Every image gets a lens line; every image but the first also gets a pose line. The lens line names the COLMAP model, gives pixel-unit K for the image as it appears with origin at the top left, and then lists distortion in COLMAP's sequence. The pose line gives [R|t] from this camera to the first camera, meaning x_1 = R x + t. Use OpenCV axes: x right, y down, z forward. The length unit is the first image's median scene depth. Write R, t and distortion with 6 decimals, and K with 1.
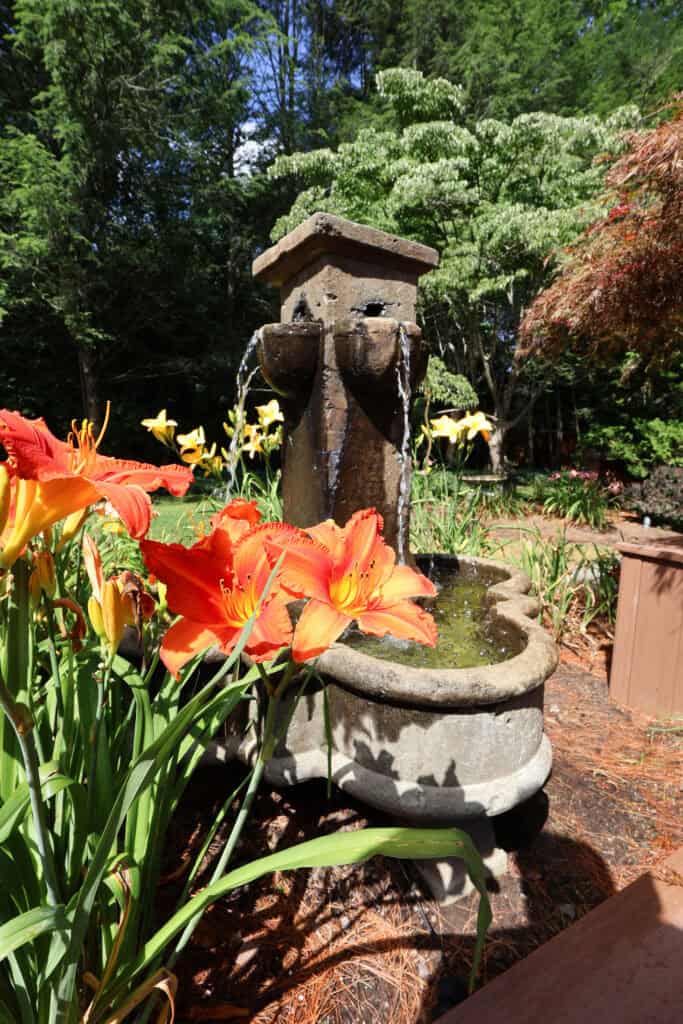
lens RADIAL K [[499.3, 0, 341.5], [0, 499.3, 512.0], [0, 0, 1]] dist [-0.000746, -0.001549]
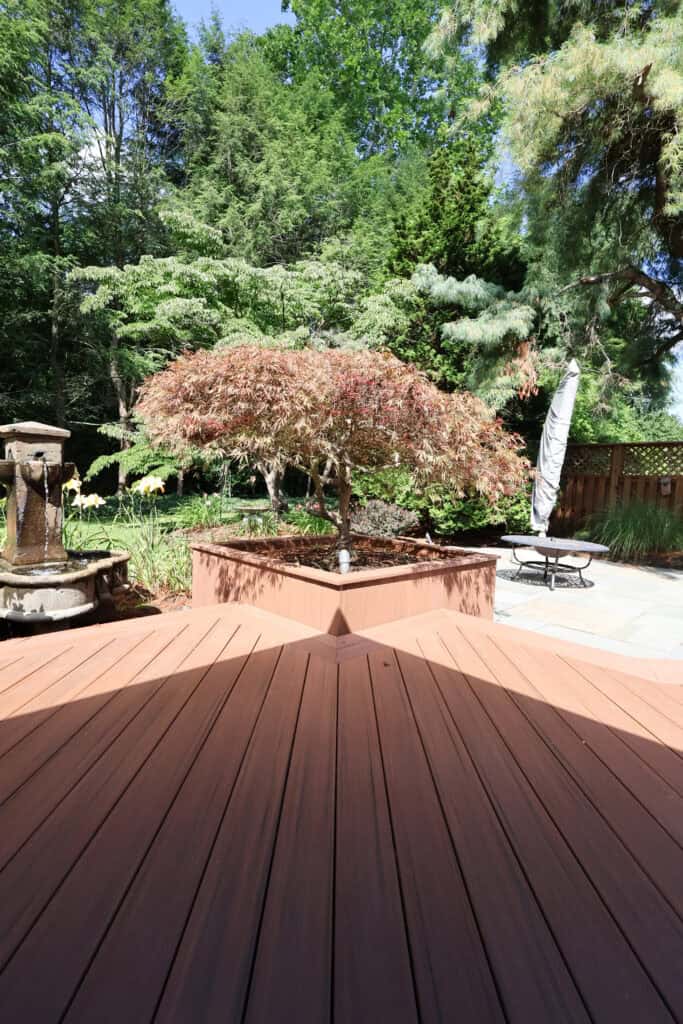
lens RADIAL K [[499.3, 0, 341.5], [0, 499.3, 512.0], [0, 0, 1]] dist [-0.000746, -0.001549]
pose [[0.963070, 0.000765, 0.269250, 0.956958], [0.012128, 0.998858, -0.046217, 0.049688], [-0.268978, 0.047776, 0.961961, -2.112103]]
